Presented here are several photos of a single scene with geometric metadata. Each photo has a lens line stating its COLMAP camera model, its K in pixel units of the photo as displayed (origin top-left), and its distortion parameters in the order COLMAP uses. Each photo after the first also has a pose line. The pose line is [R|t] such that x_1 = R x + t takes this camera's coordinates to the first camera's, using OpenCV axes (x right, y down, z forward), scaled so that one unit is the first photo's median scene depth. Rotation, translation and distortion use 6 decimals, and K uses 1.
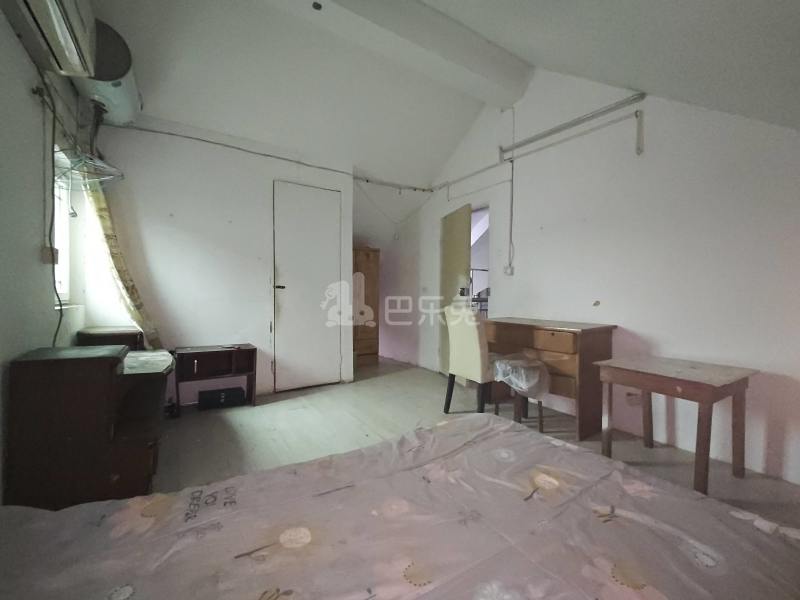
lens RADIAL K [[348.0, 0, 398.7], [0, 348.0, 299.5], [0, 0, 1]] dist [0.003749, 0.000638]
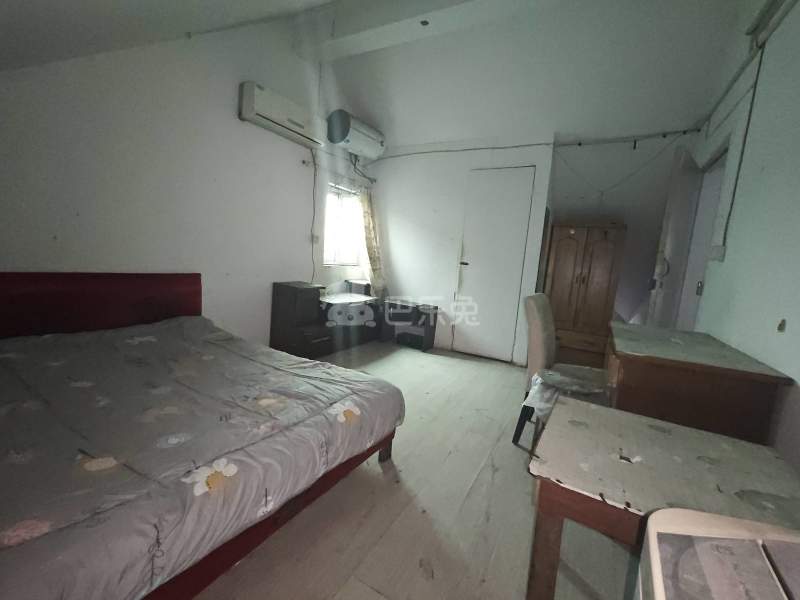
lens RADIAL K [[348.0, 0, 398.2], [0, 348.0, 301.0], [0, 0, 1]] dist [0.003749, 0.000638]
pose [[0.443611, 0.140904, -0.885074, 0.629227], [-0.092260, 0.989497, 0.111286, -0.021700], [0.891458, 0.032289, 0.451951, 0.287683]]
